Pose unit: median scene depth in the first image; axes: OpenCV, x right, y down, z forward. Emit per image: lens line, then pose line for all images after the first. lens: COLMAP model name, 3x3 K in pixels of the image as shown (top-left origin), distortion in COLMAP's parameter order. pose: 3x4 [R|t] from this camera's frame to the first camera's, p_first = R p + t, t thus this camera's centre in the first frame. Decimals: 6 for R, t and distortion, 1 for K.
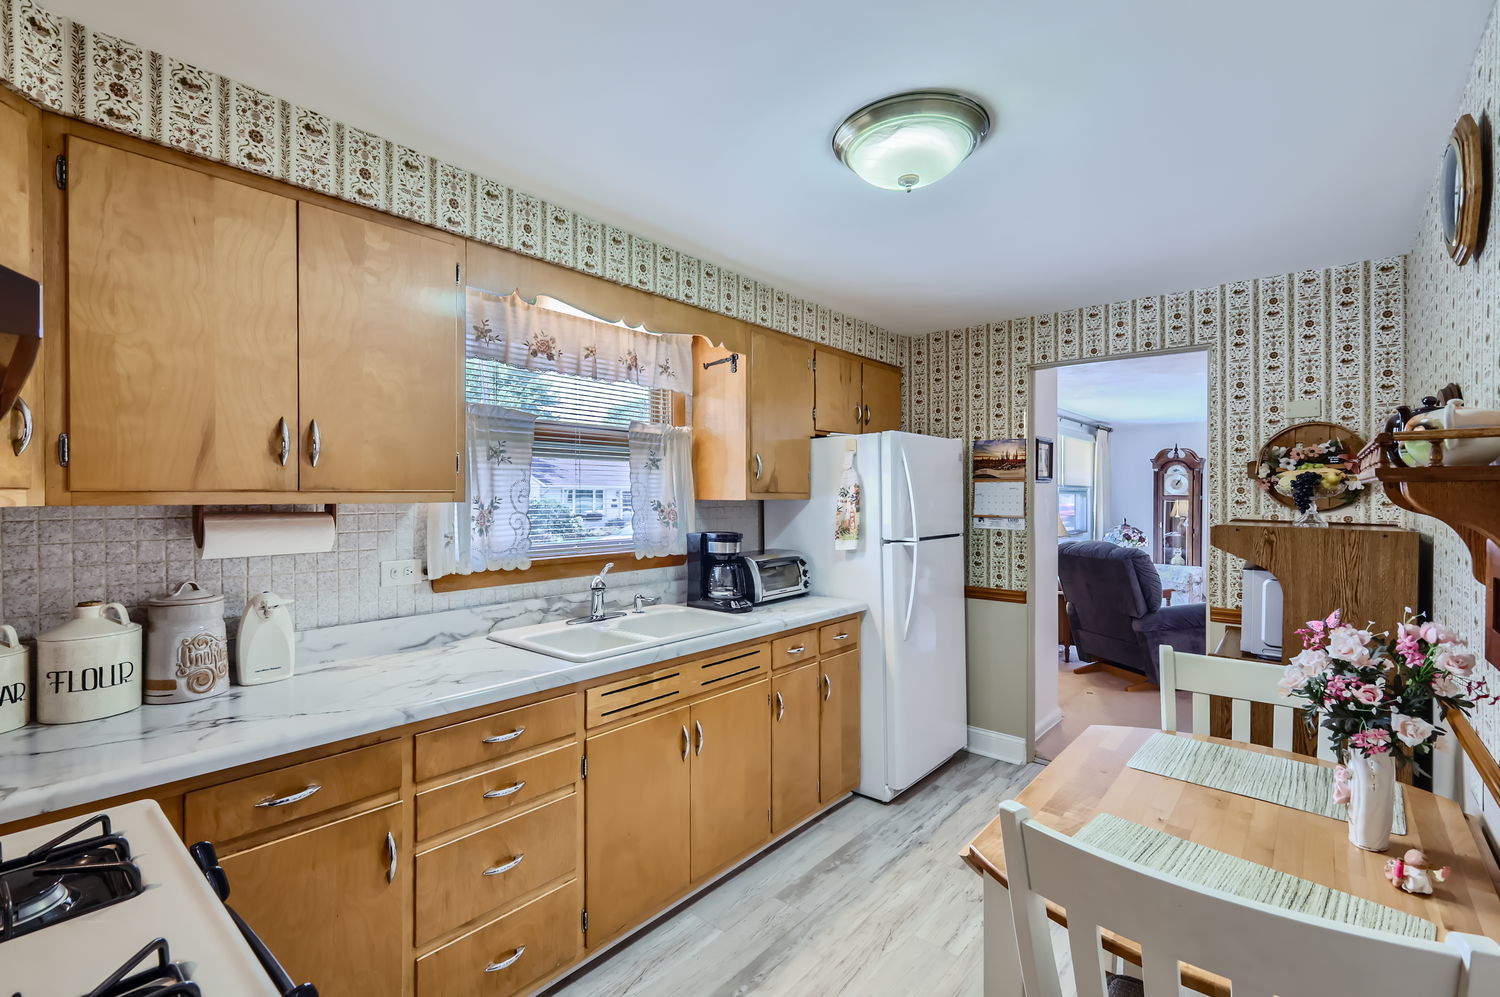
lens RADIAL K [[660.3, 0, 750.8], [0, 660.3, 500.6], [0, 0, 1]] dist [-0.000980, 0.000094]
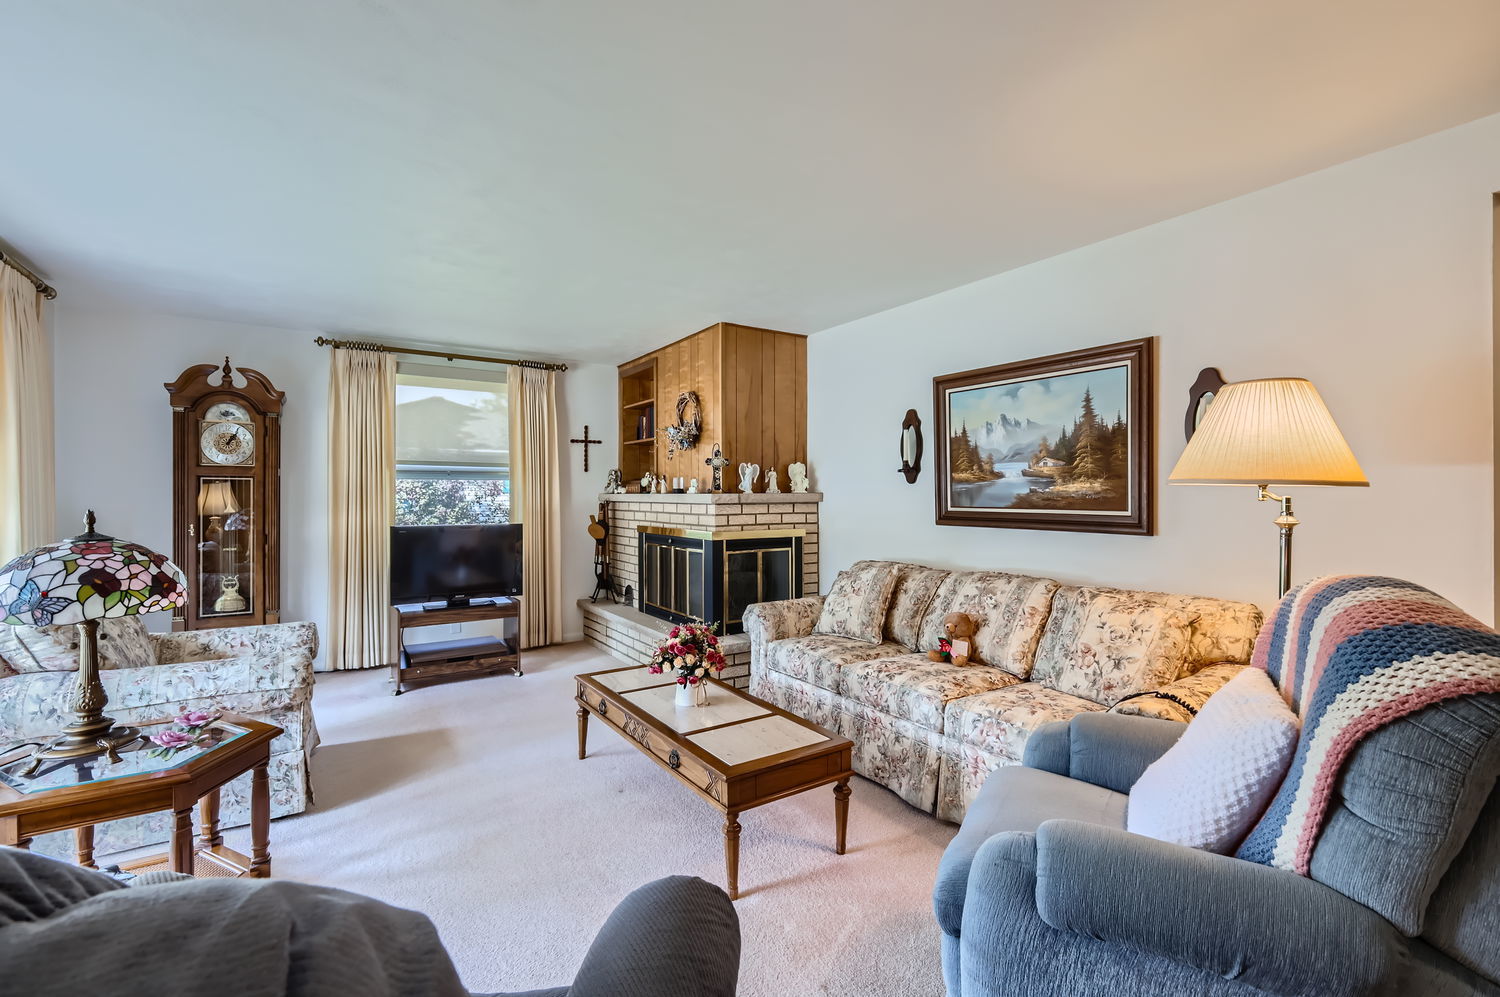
lens RADIAL K [[660.3, 0, 748.6], [0, 660.3, 496.5], [0, 0, 1]] dist [-0.000980, 0.000094]
pose [[0.276988, -0.006009, 0.960855, 0.293166], [0.007678, 0.999962, 0.004040, 0.015659], [-0.960843, 0.006259, 0.277023, 0.511549]]
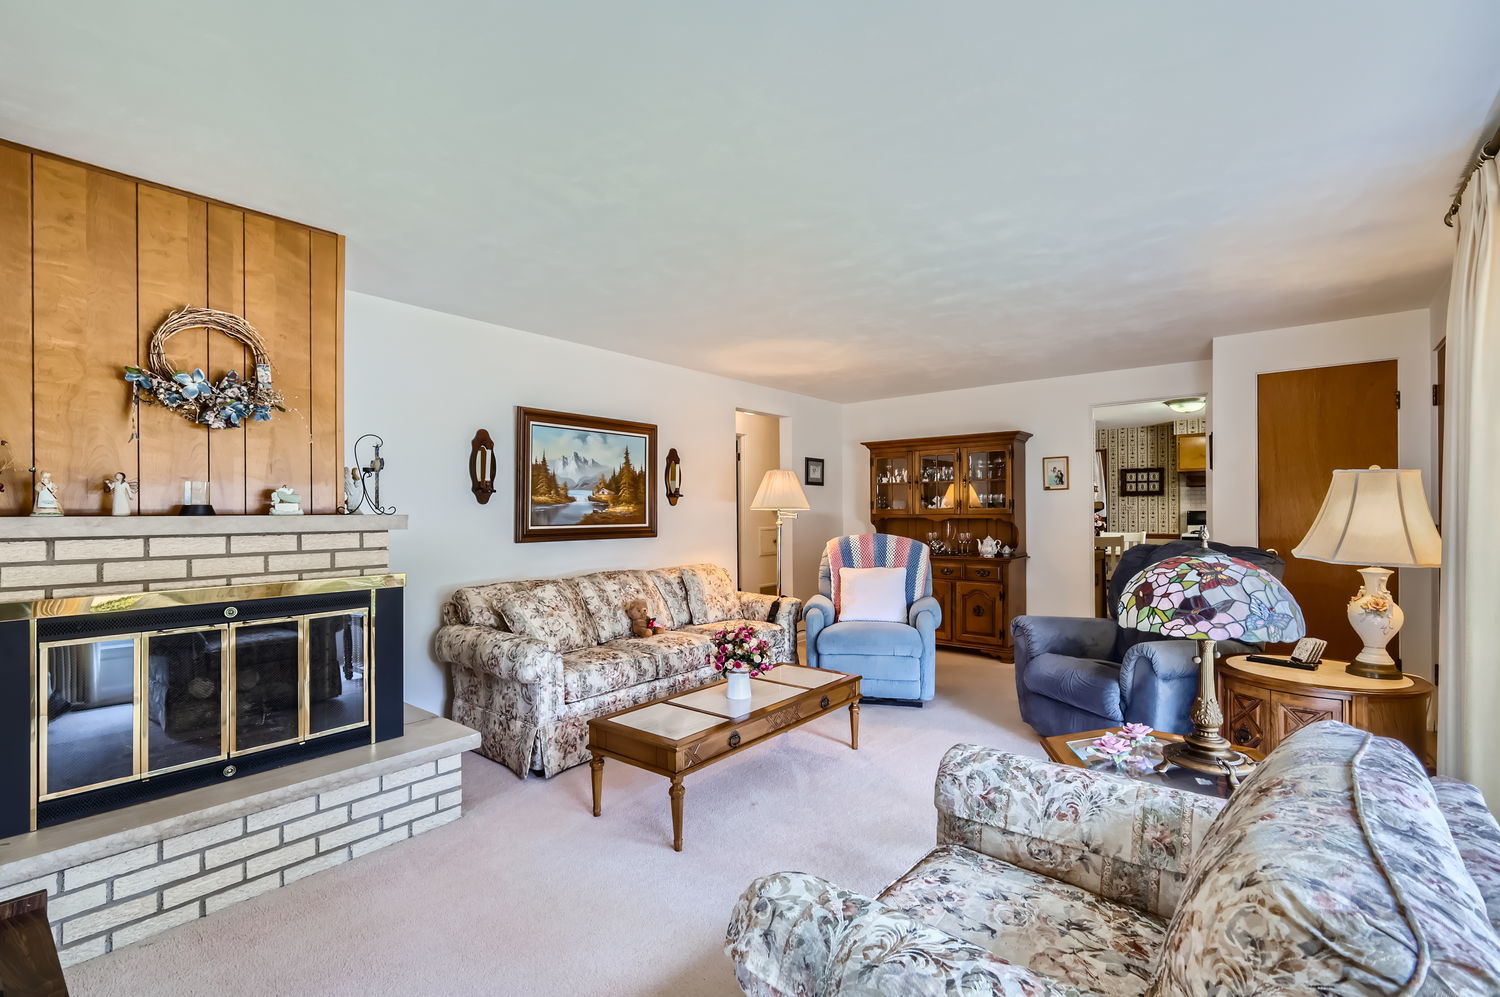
lens RADIAL K [[660.3, 0, 745.7], [0, 660.3, 505.9], [0, 0, 1]] dist [-0.000980, 0.000094]
pose [[-0.999907, 0.005442, -0.012536, 1.076541], [0.005473, 0.999982, -0.002457, 0.007740], [0.012522, -0.002525, -0.999918, 1.768231]]
